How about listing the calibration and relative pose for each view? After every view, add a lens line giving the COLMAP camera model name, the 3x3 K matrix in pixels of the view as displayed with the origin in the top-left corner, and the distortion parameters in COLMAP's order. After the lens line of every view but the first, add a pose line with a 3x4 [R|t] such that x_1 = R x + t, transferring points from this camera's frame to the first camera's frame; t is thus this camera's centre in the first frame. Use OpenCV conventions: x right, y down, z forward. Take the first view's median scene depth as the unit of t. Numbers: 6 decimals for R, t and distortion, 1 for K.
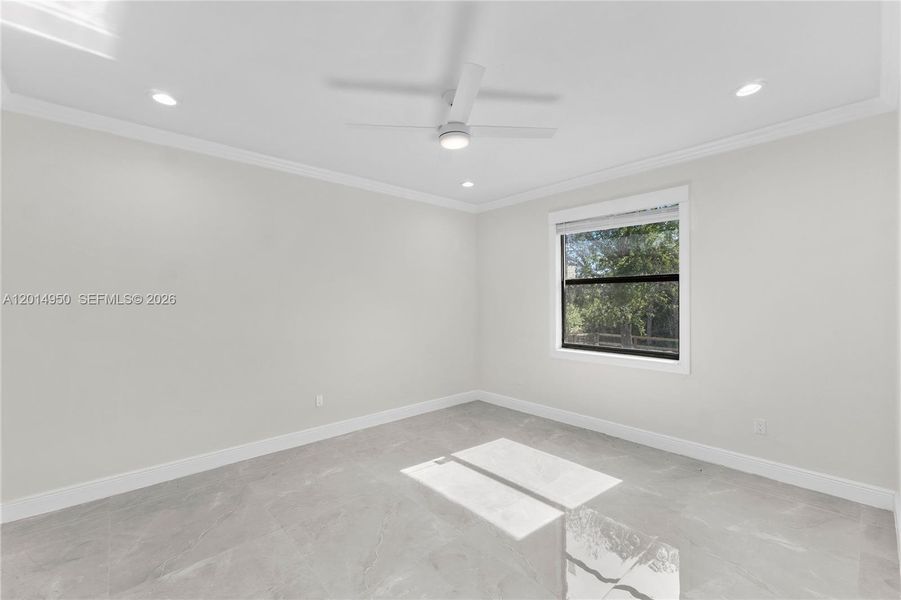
lens RADIAL K [[381.7, 0, 450.5], [0, 381.7, 300.0], [0, 0, 1]] dist [0.001245, 0.000096]
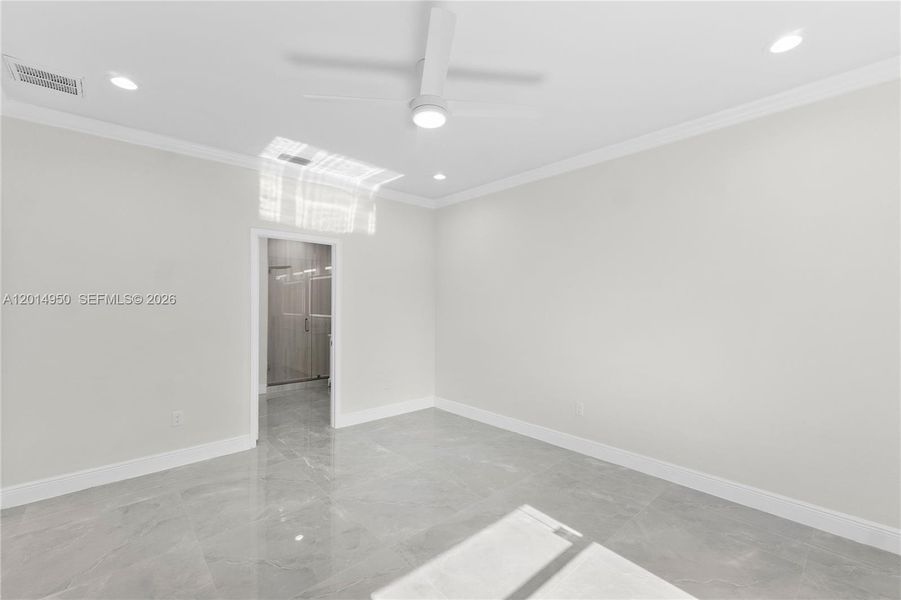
lens RADIAL K [[381.7, 0, 450.5], [0, 381.7, 300.0], [0, 0, 1]] dist [0.001245, 0.000096]
pose [[0.000717, 0.000070, -1.000000, 0.671154], [-0.005430, 0.999985, 0.000066, 0.000383], [0.999985, 0.005430, 0.000718, 0.792099]]
